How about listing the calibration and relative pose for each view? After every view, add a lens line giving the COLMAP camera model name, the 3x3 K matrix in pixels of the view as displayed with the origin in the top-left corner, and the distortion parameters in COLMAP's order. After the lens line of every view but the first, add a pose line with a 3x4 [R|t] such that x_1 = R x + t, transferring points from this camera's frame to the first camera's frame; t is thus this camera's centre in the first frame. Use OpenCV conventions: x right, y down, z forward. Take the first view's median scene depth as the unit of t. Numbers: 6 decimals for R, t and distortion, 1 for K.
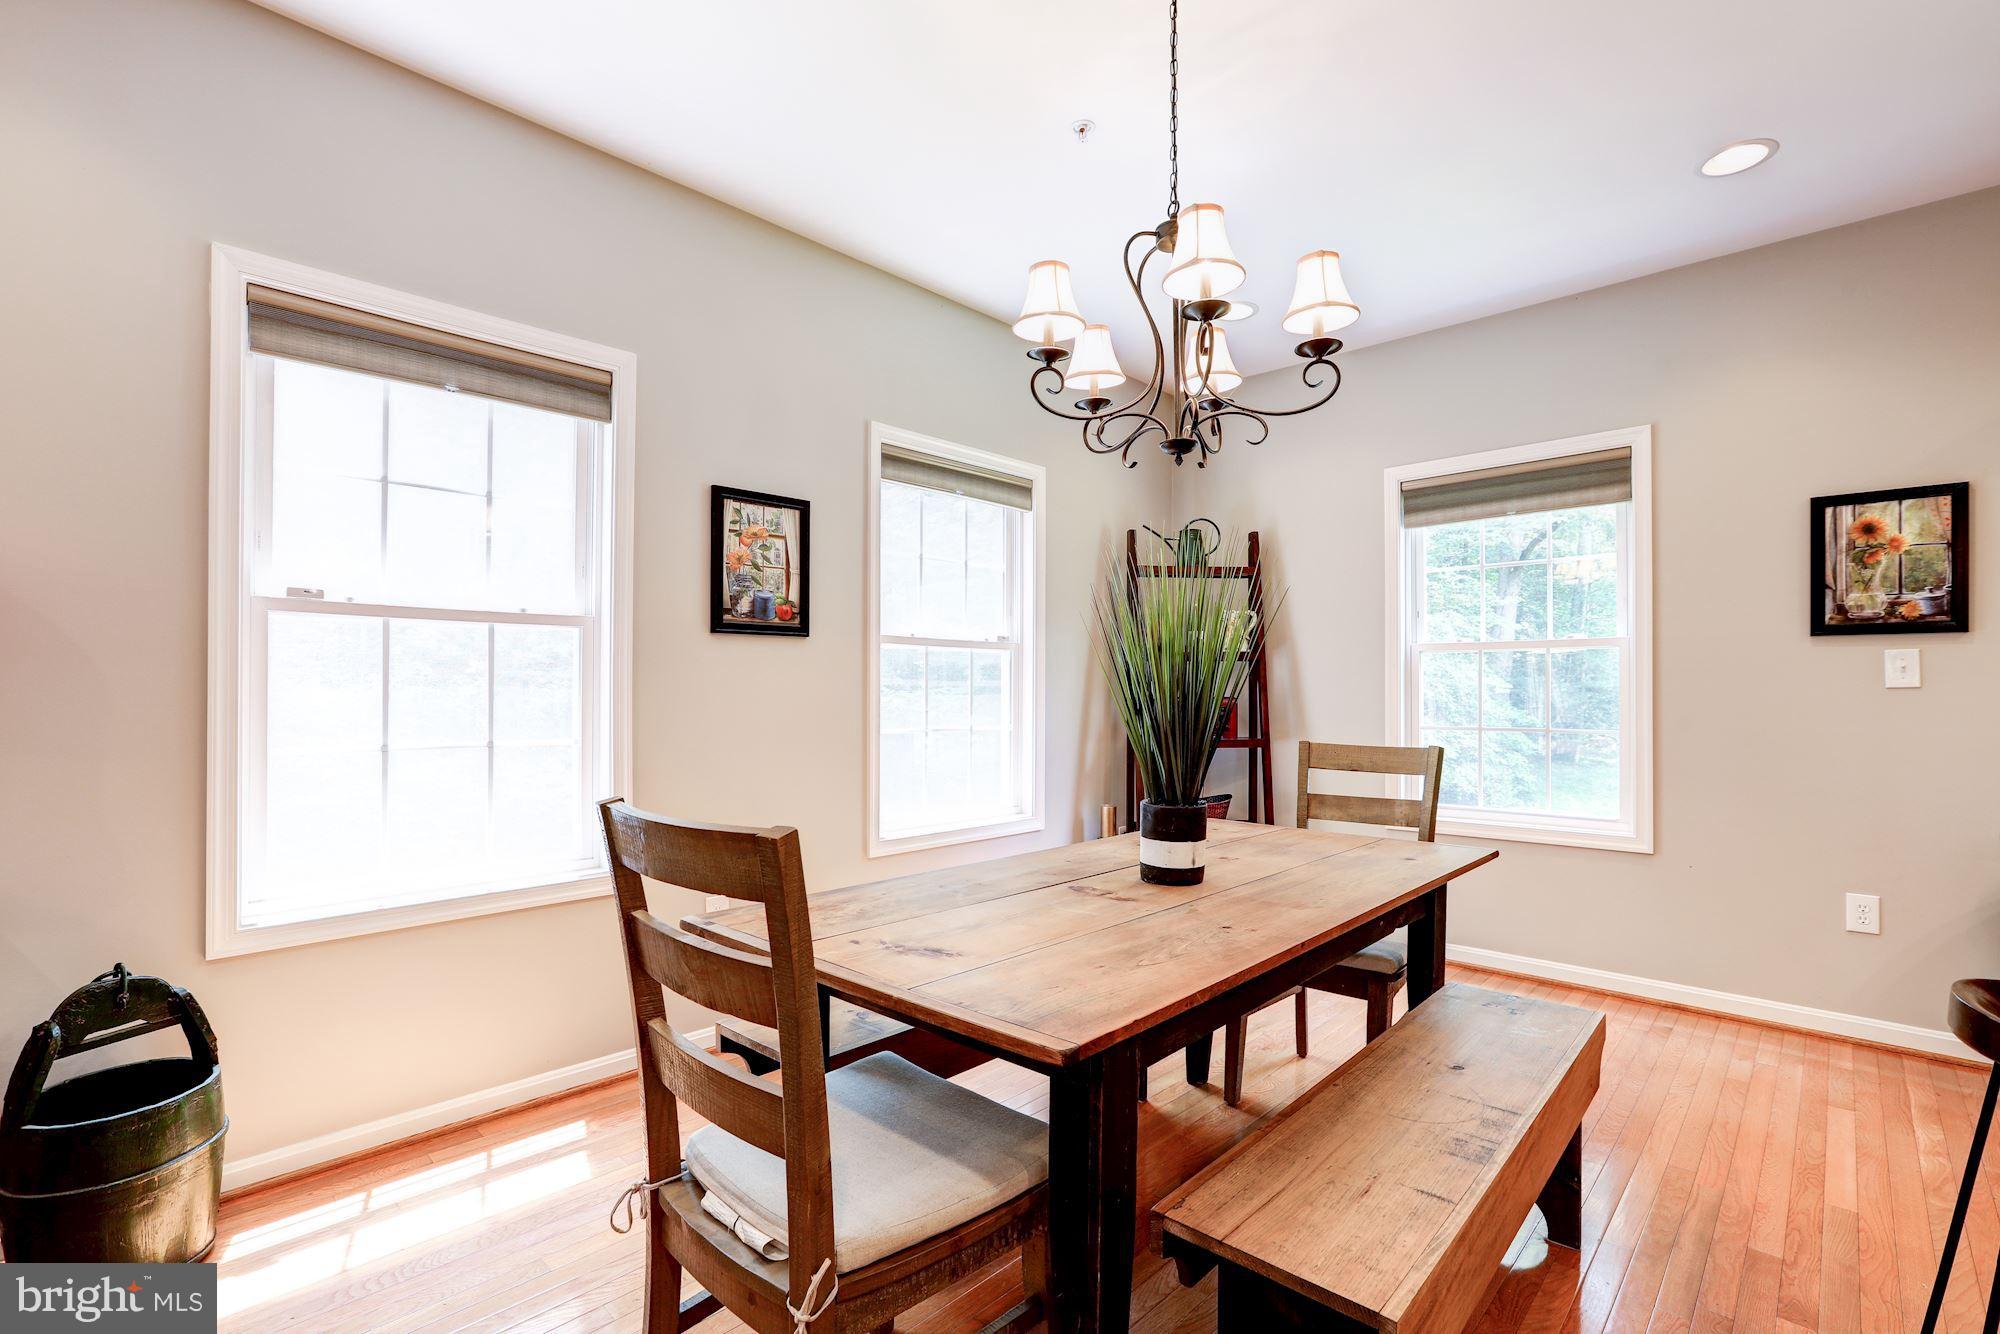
lens RADIAL K [[912.9, 0, 982.1], [0, 912.9, 666.5], [0, 0, 1]] dist [-0.041812, 0.015312]
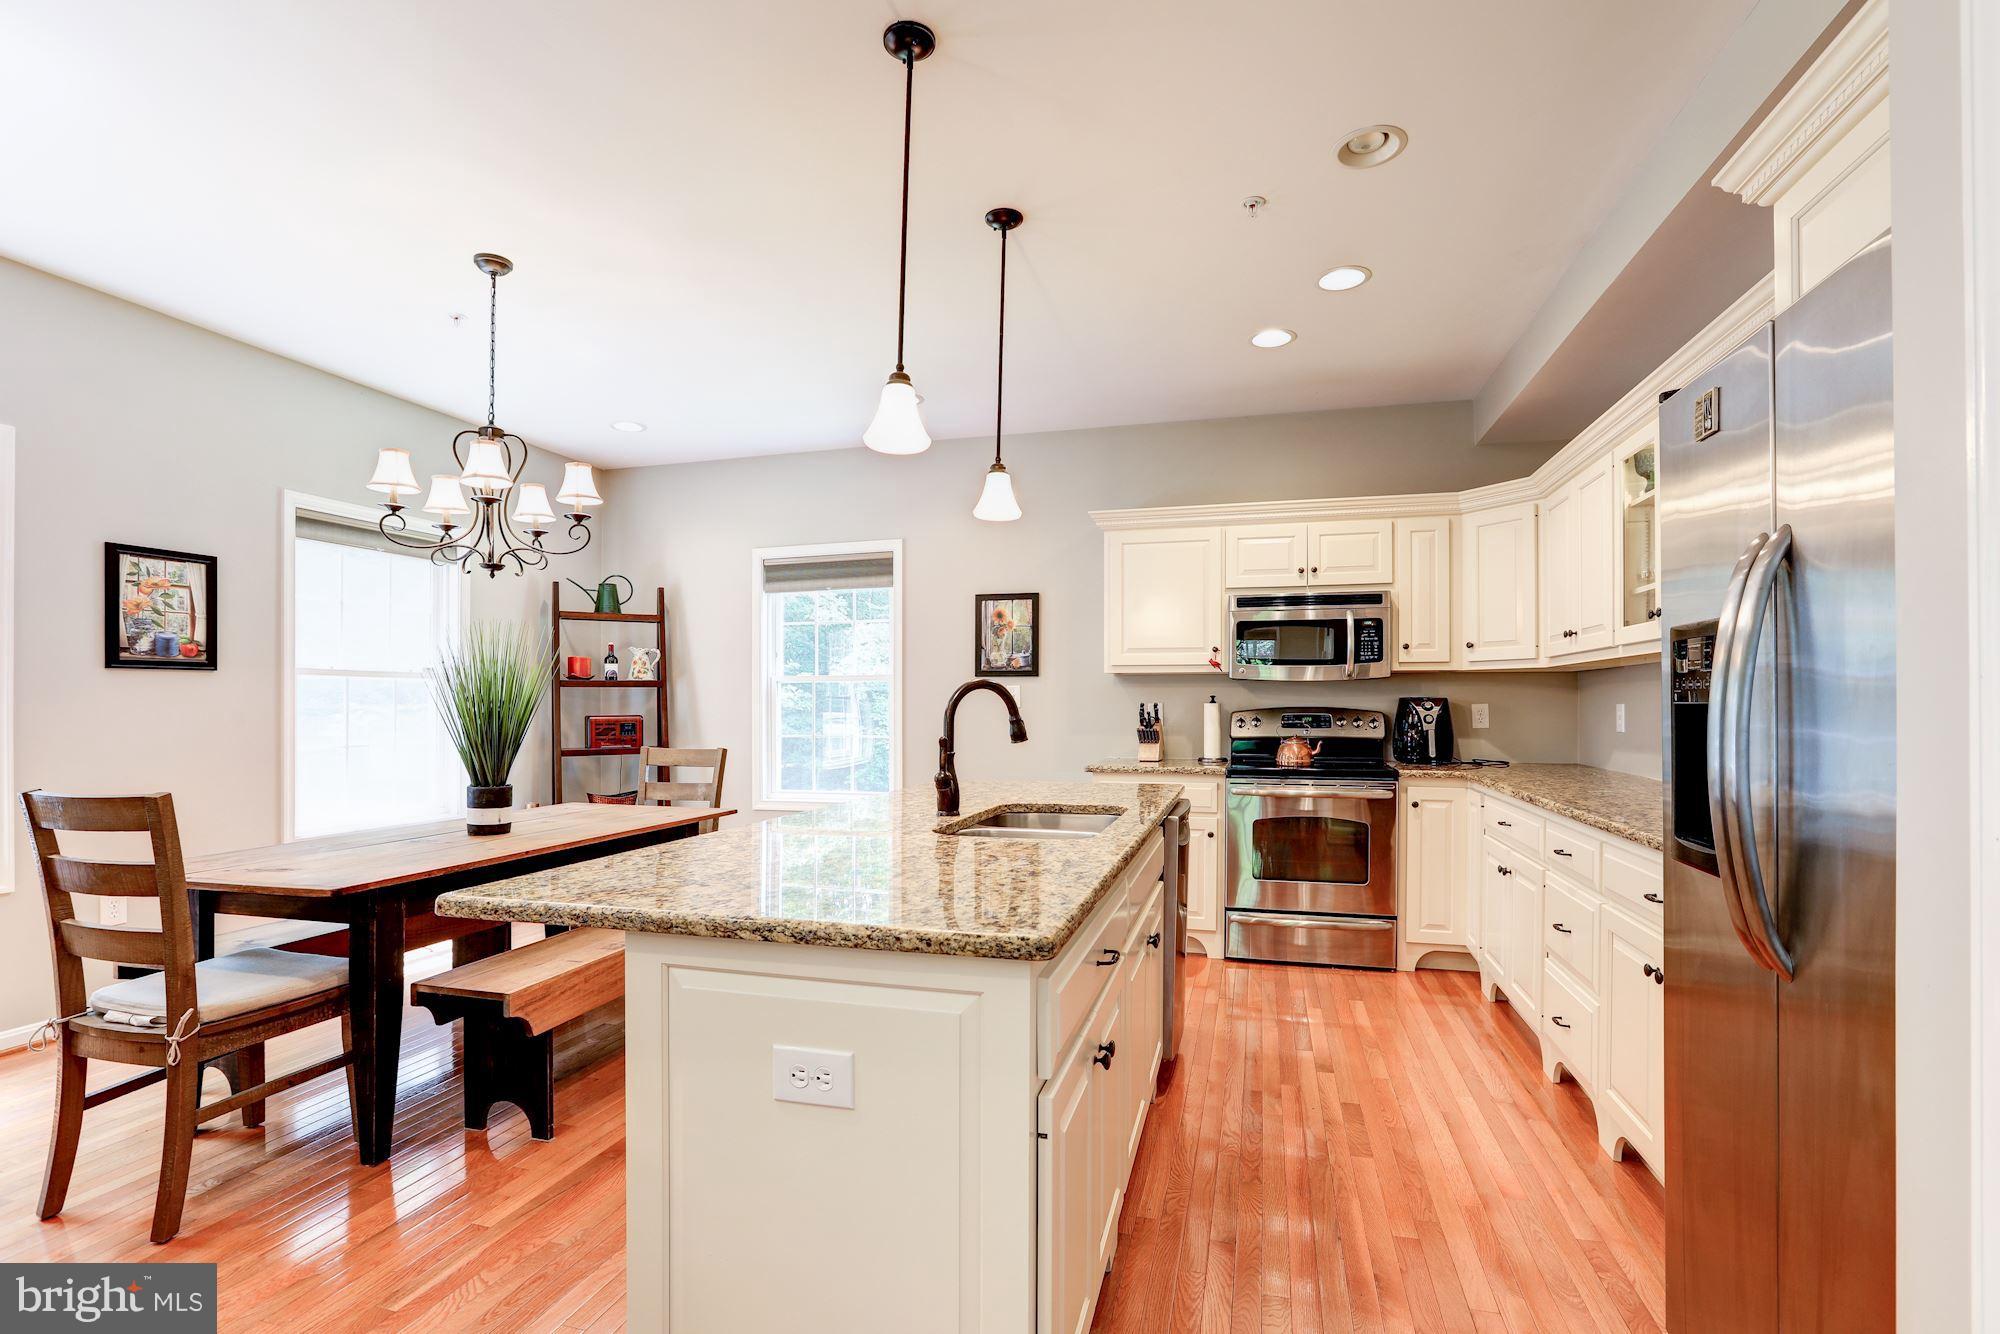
lens RADIAL K [[922.3, 0, 993.7], [0, 922.3, 695.5], [0, 0, 1]] dist [-0.003874, 0.008030]
pose [[0.886802, -0.001325, 0.462148, 0.161997], [-0.007522, 0.999822, 0.017299, -0.030116], [-0.462088, -0.018817, 0.886634, -0.574273]]
